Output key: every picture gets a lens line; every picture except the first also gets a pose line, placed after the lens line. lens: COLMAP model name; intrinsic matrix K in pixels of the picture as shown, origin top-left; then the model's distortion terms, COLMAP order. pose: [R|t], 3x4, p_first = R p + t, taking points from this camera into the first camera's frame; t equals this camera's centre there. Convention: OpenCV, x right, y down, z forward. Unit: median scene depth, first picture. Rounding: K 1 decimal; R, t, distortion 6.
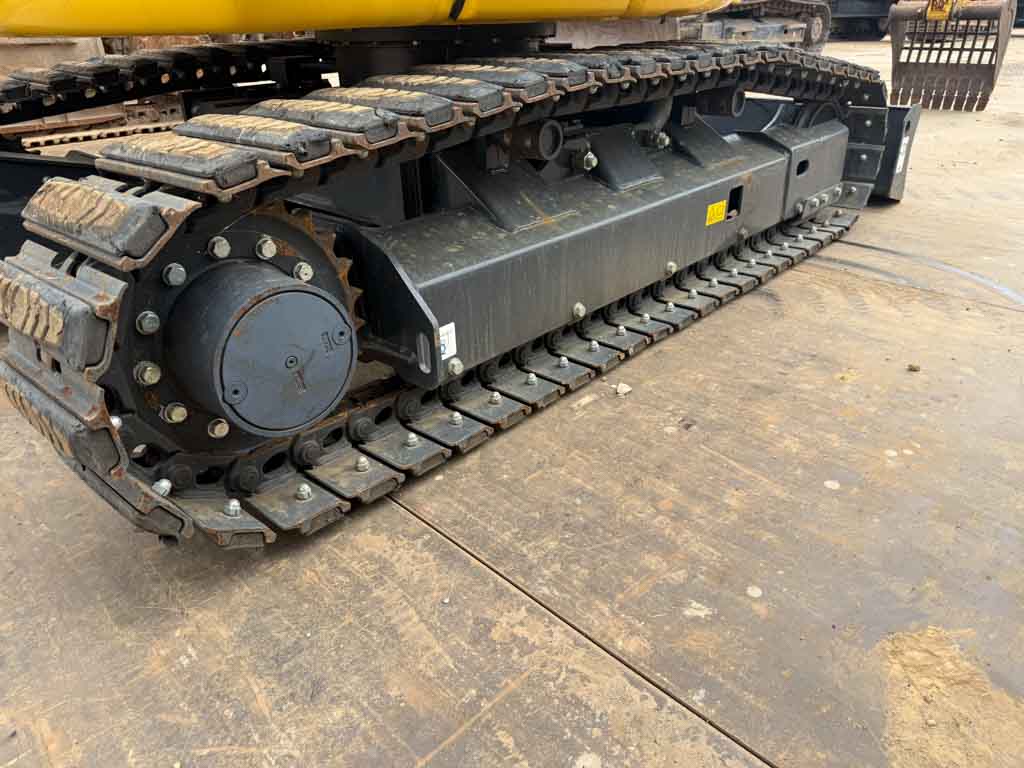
lens RADIAL K [[720.4, 0, 509.7], [0, 720.4, 380.4], [0, 0, 1]] dist [0.136294, -0.180067]
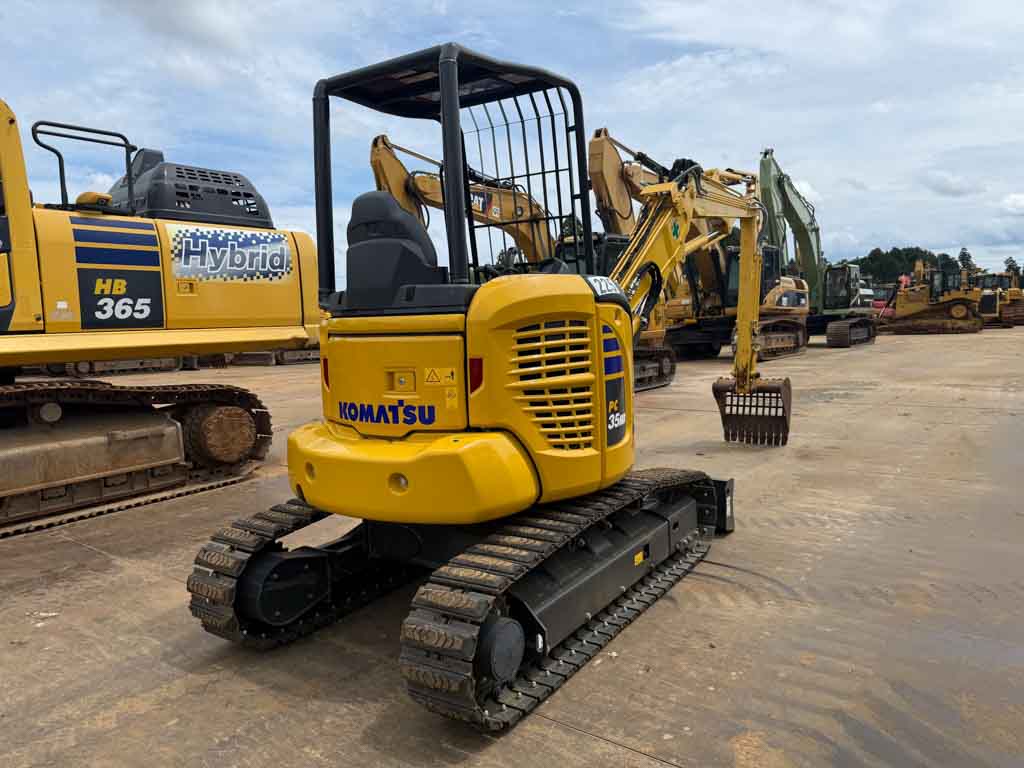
lens RADIAL K [[734.4, 0, 505.1], [0, 734.4, 381.6], [0, 0, 1]] dist [0.030979, -0.004655]
pose [[0.989210, -0.029530, 0.143500, -0.535986], [0.080306, 0.928513, -0.362512, 0.033218], [-0.122536, 0.370124, 0.920865, -1.492849]]
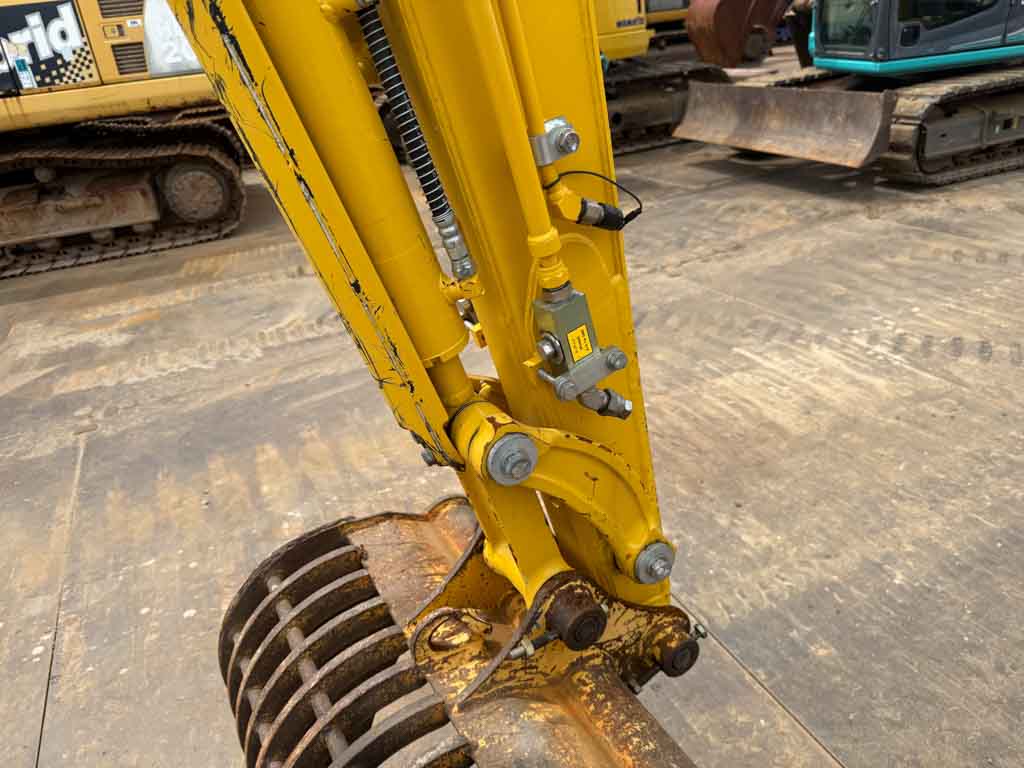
lens RADIAL K [[744.4, 0, 505.4], [0, 744.4, 382.6], [0, 0, 1]] dist [0.002884, -0.019968]
pose [[-0.935283, -0.033881, 0.352274, 2.100786], [0.263721, 0.597069, 0.757601, -2.803827], [-0.236000, 0.801474, -0.549493, 4.168170]]
